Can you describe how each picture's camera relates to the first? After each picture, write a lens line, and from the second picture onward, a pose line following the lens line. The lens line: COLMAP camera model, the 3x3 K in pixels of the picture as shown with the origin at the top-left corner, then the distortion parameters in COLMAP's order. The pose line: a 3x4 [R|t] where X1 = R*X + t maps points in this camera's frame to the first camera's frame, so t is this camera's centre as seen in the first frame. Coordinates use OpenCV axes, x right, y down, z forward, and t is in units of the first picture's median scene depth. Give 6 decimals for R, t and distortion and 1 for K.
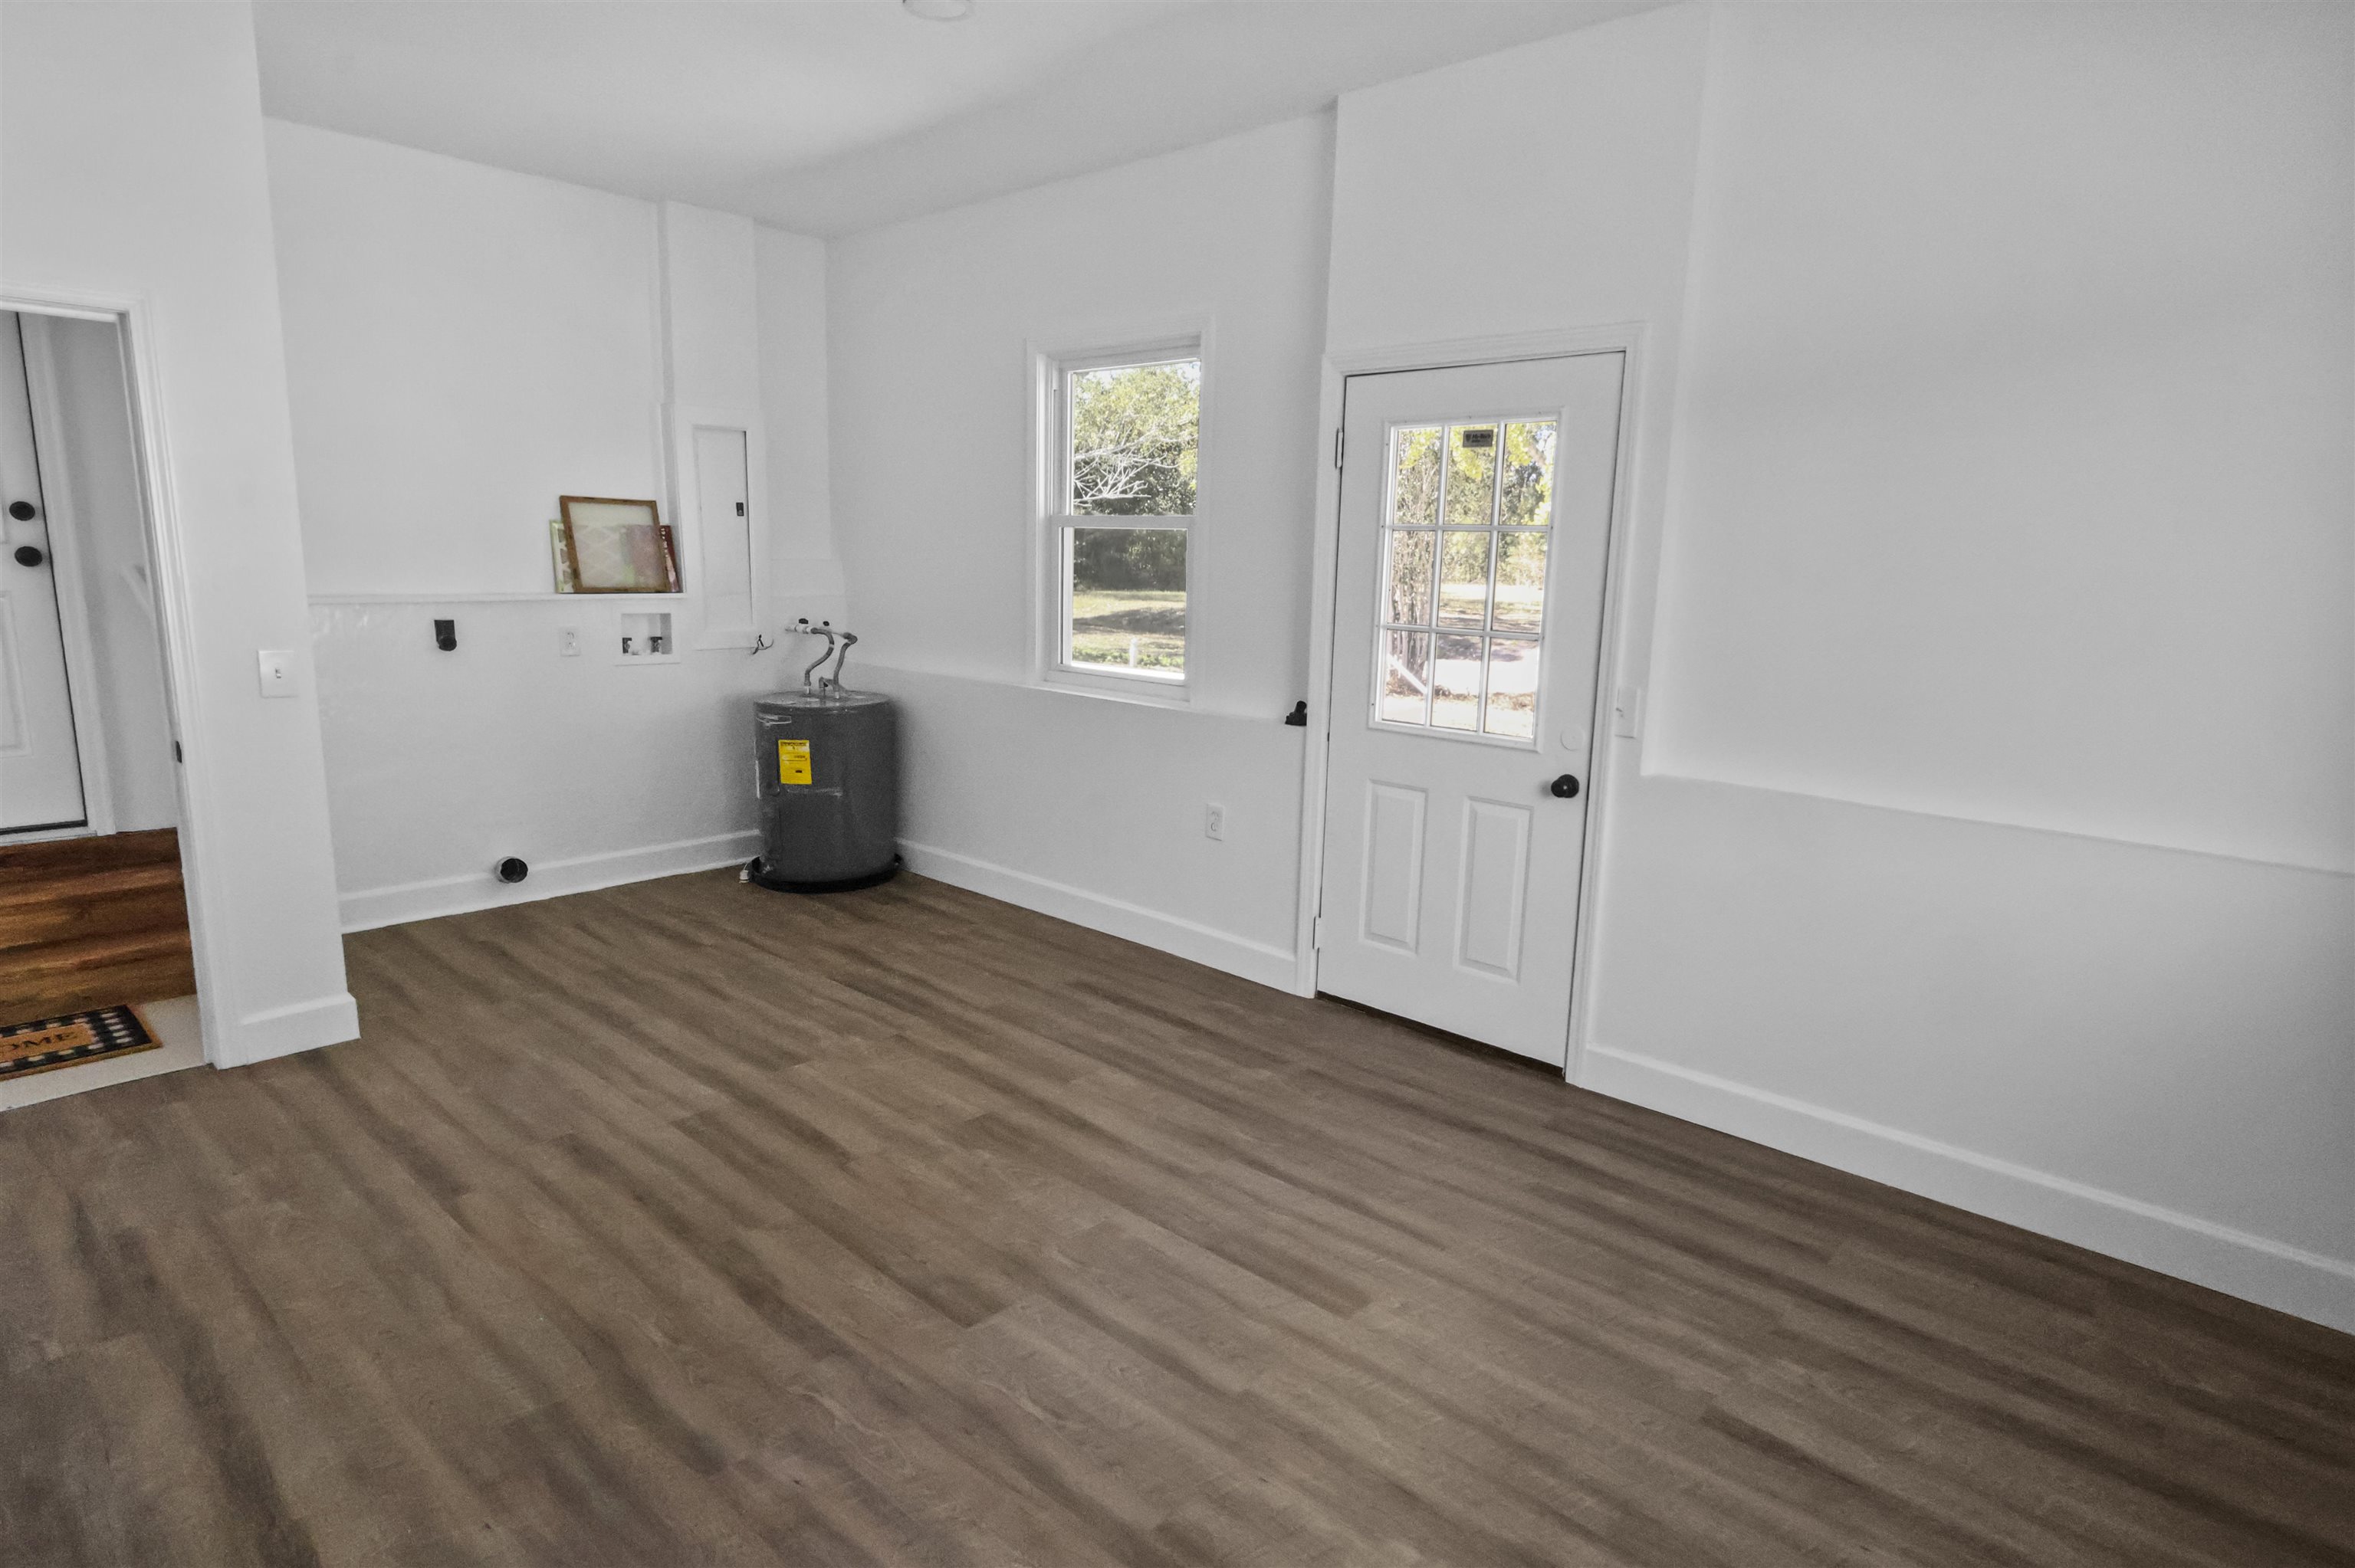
lens RADIAL K [[1274.2, 0, 1173.7], [0, 1274.2, 787.4], [0, 0, 1]] dist [0.029041, 0.002845]
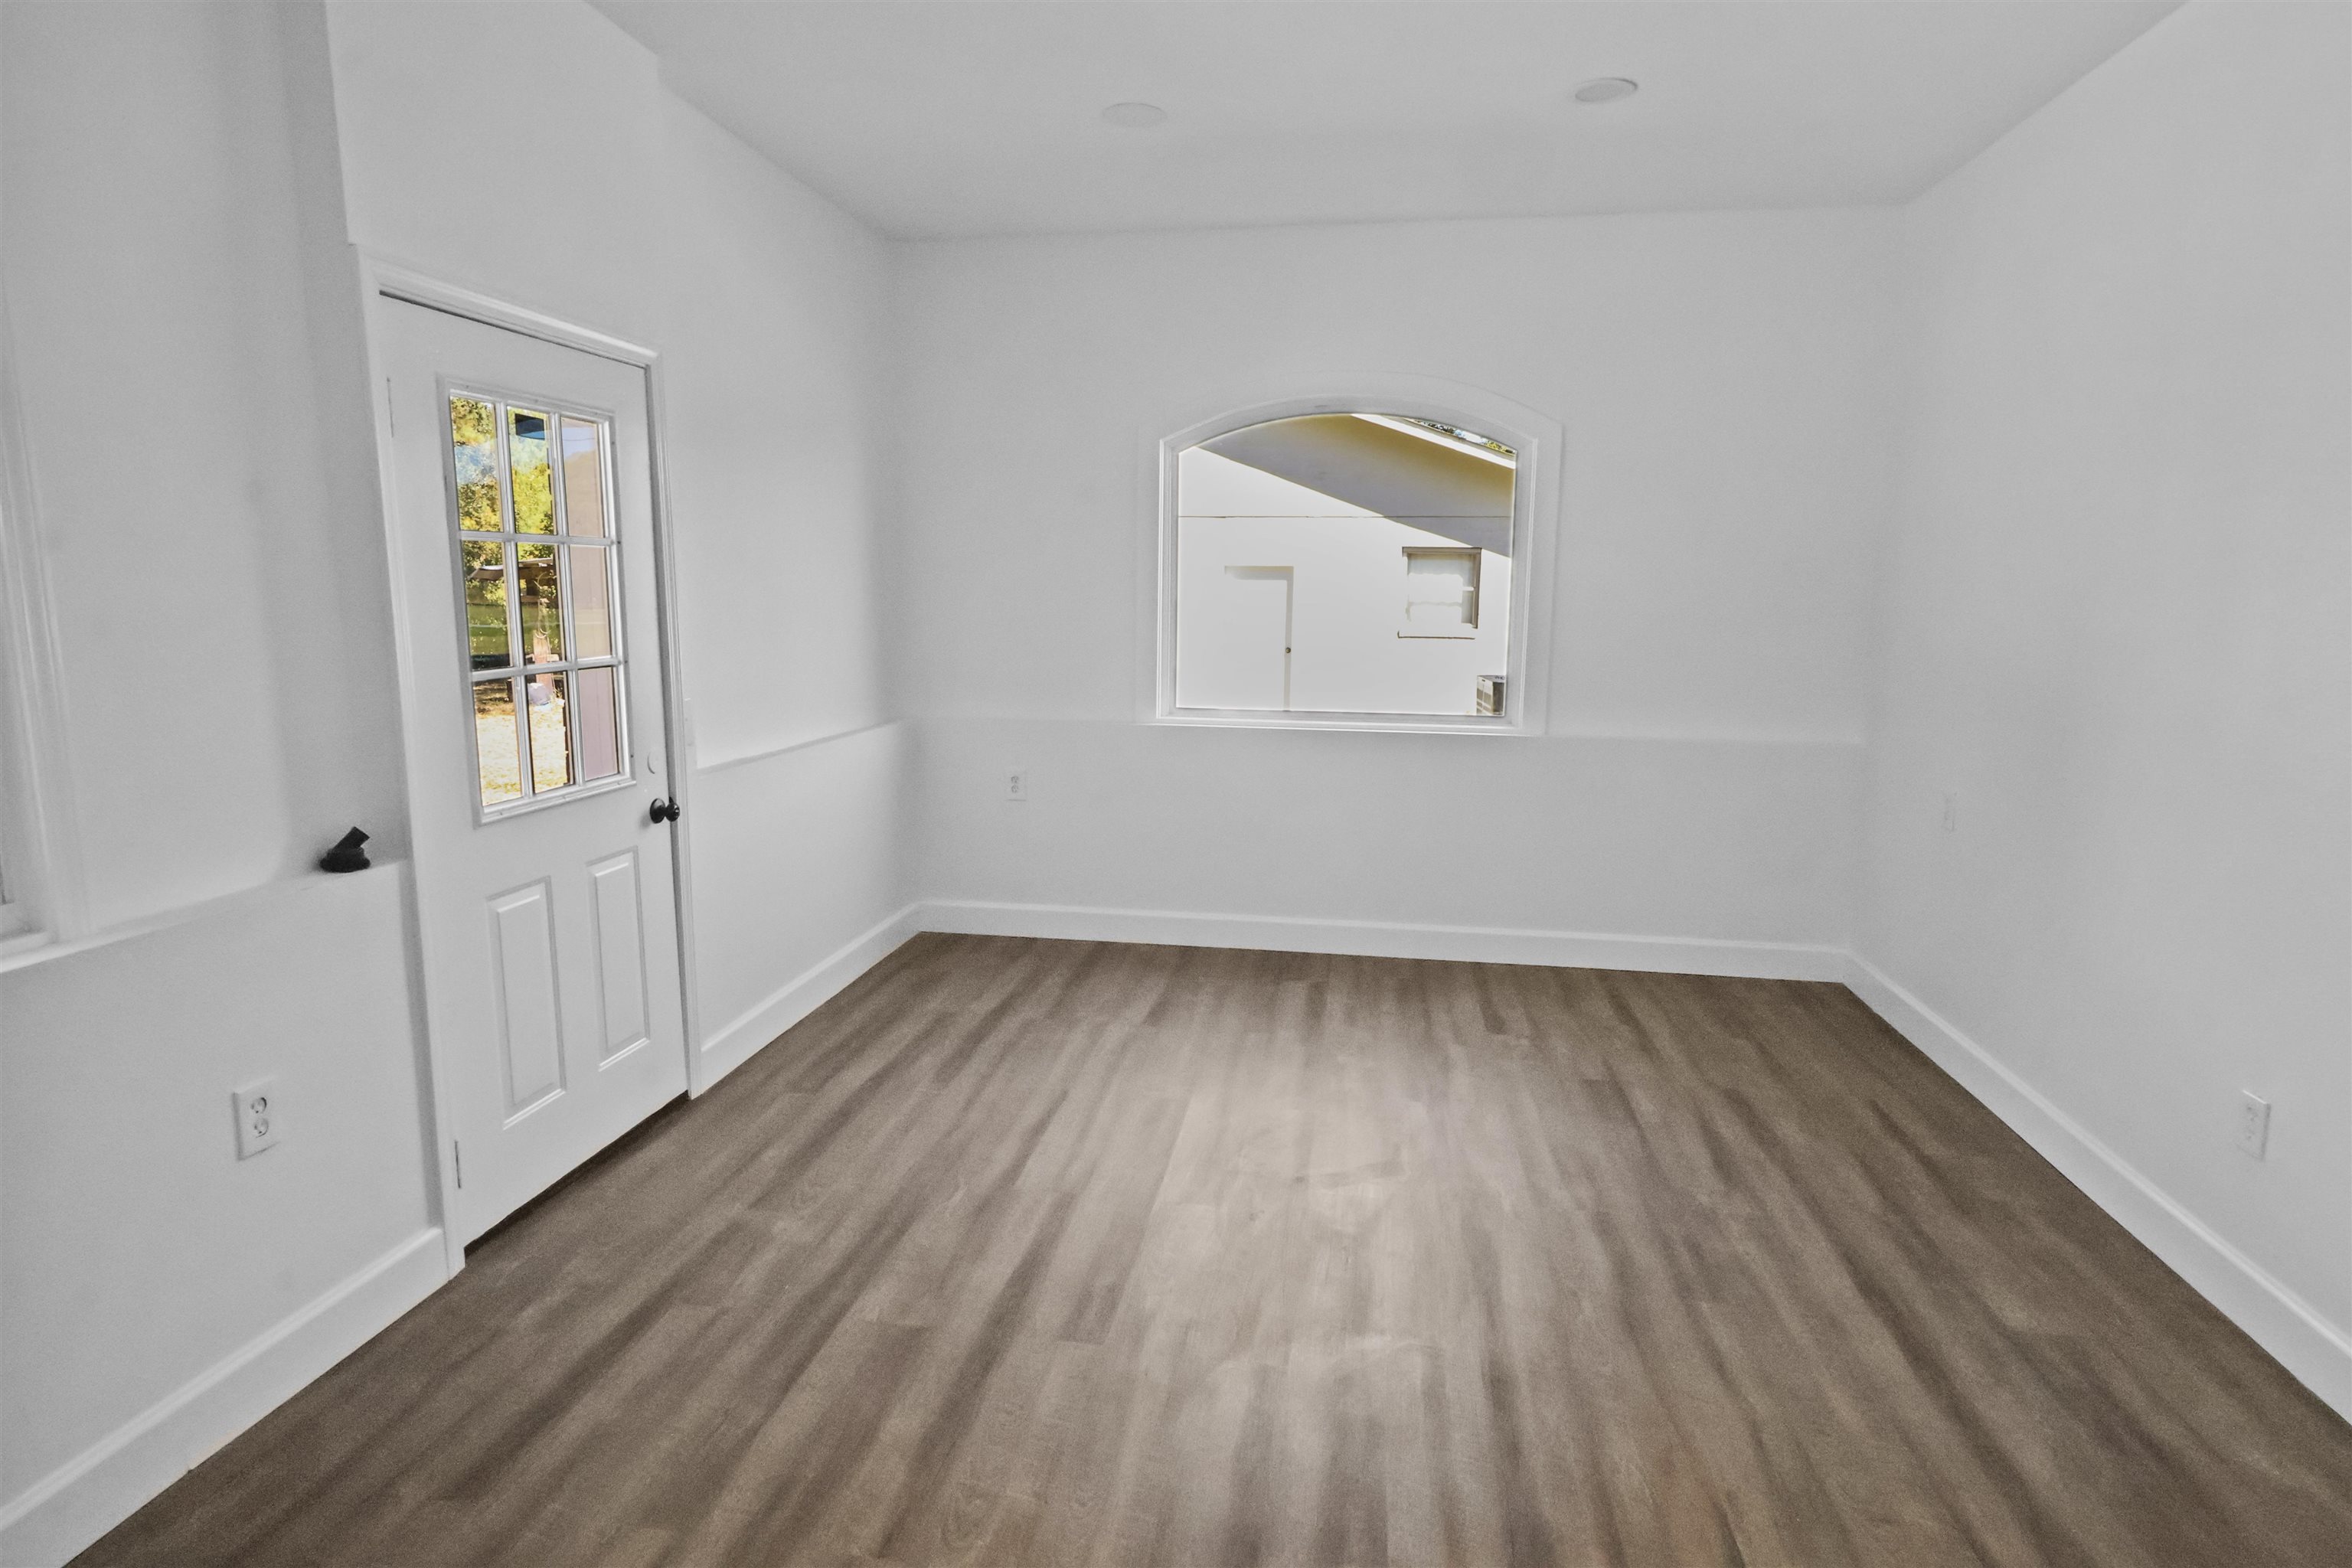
lens RADIAL K [[1272.8, 0, 1172.7], [0, 1272.8, 782.2], [0, 0, 1]] dist [0.029041, 0.002845]
pose [[-0.554864, -0.157426, 0.816911, -0.766417], [0.131251, 0.953071, 0.272815, -0.258836], [-0.821523, 0.258596, -0.508162, 1.286061]]
